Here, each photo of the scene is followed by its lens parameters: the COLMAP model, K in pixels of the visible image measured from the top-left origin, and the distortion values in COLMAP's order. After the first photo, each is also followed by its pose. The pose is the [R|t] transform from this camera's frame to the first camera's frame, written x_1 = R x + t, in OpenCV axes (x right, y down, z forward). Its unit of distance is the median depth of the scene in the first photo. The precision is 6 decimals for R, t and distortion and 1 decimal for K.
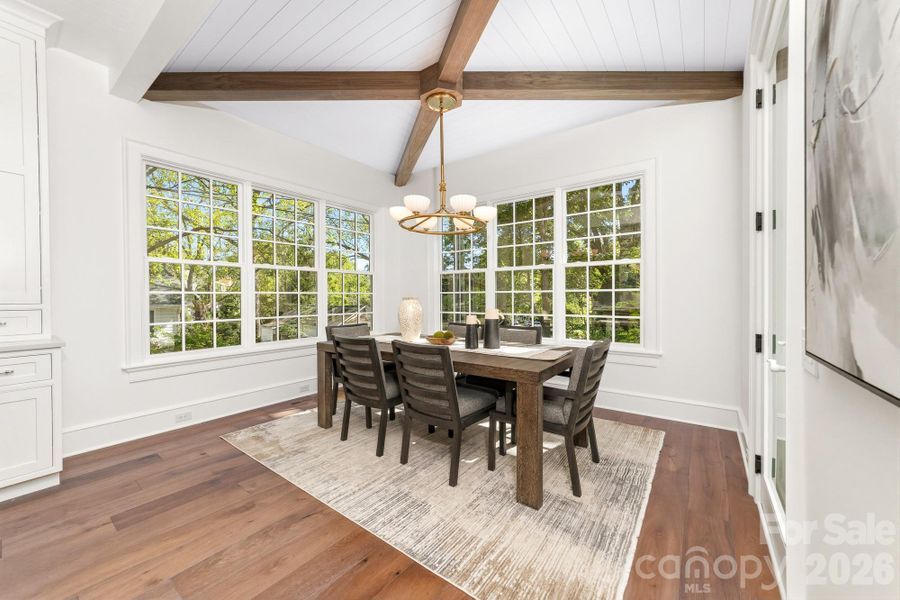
lens RADIAL K [[343.5, 0, 442.1], [0, 343.5, 298.5], [0, 0, 1]] dist [-0.001443, -0.000042]
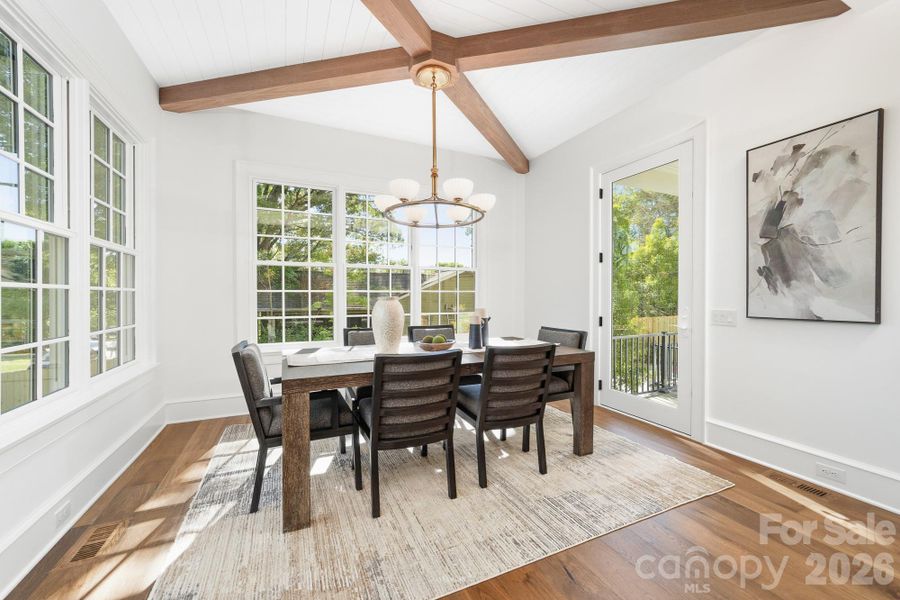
lens RADIAL K [[343.5, 0, 442.1], [0, 343.5, 298.5], [0, 0, 1]] dist [-0.001443, -0.000042]
pose [[0.472003, 0.002800, 0.881593, -0.761345], [-0.000508, 0.999996, -0.002904, 0.003573], [-0.881597, 0.000923, 0.472002, 0.553644]]
